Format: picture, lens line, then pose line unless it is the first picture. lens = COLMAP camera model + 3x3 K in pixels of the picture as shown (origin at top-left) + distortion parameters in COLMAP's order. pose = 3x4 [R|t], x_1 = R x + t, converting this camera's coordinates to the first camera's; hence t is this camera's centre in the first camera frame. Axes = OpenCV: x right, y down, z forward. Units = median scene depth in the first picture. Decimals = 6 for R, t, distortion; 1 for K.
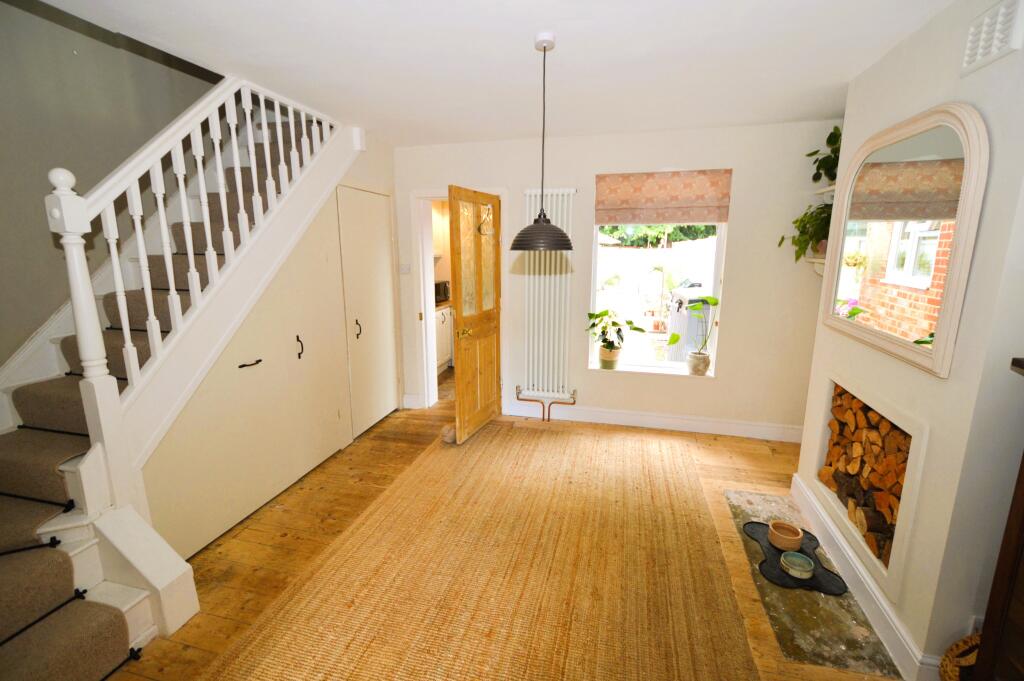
lens RADIAL K [[457.3, 0, 516.3], [0, 457.3, 336.0], [0, 0, 1]] dist [0.010639, -0.000301]
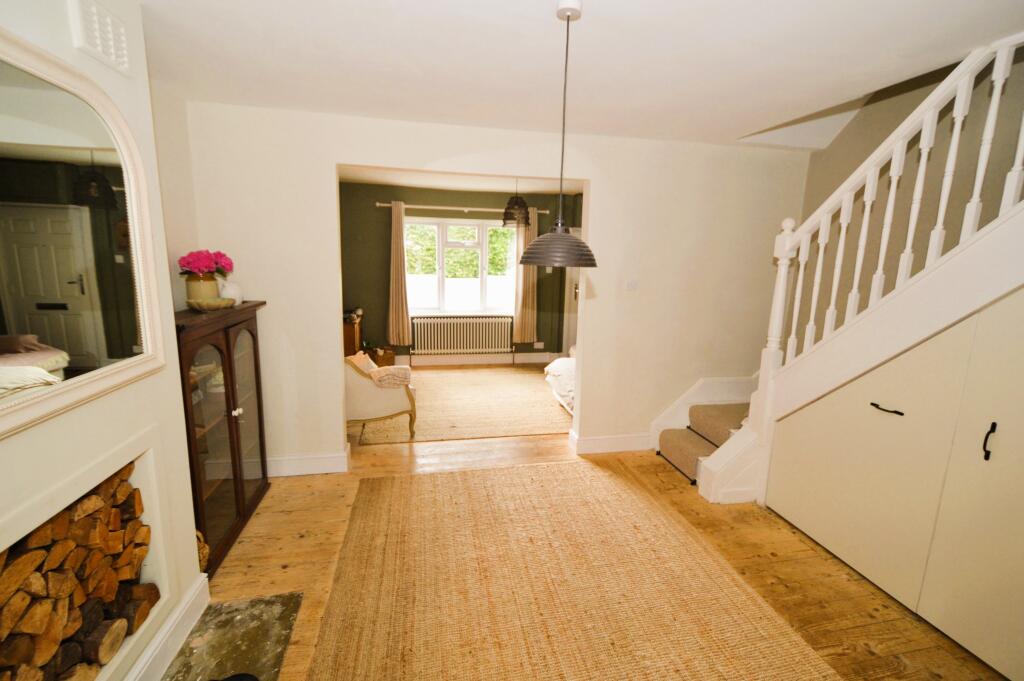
lens RADIAL K [[457.3, 0, 515.4], [0, 457.3, 337.9], [0, 0, 1]] dist [0.010639, -0.000301]
pose [[-0.902577, 0.051050, -0.427491, 0.489198], [-0.114119, 0.929058, 0.351891, -0.352365], [0.415128, 0.366394, -0.832721, 1.724907]]
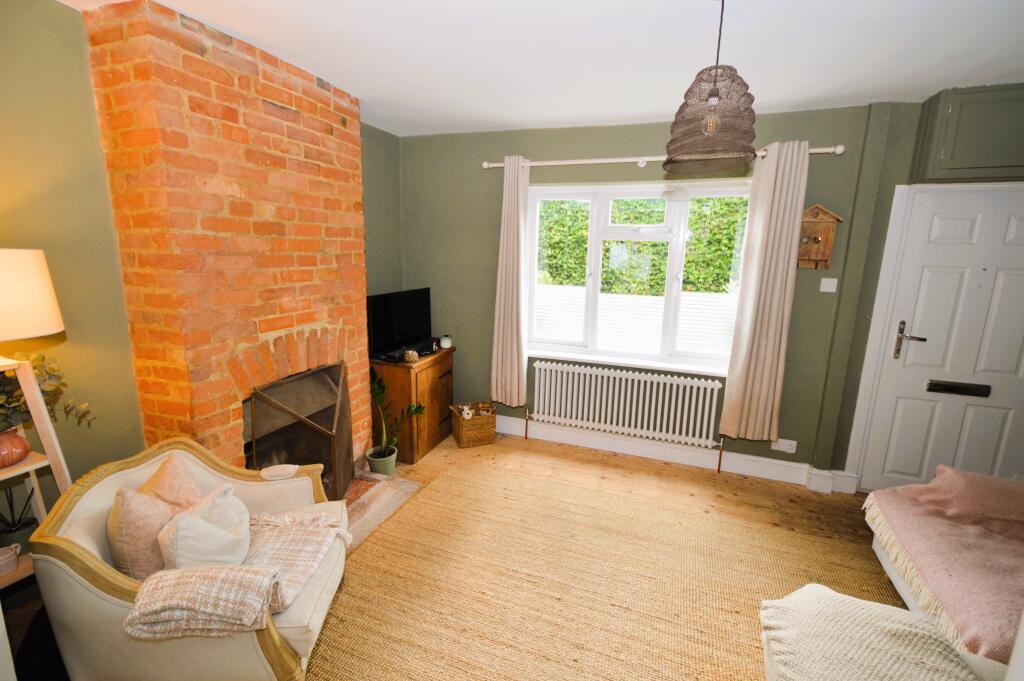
lens RADIAL K [[457.3, 0, 511.6], [0, 457.3, 338.0], [0, 0, 1]] dist [0.010639, -0.000301]
pose [[-0.992914, -0.046446, 0.109385, 0.301745], [-0.000033, 0.920568, 0.390582, -0.291774], [-0.118837, 0.387811, -0.914046, 1.427237]]
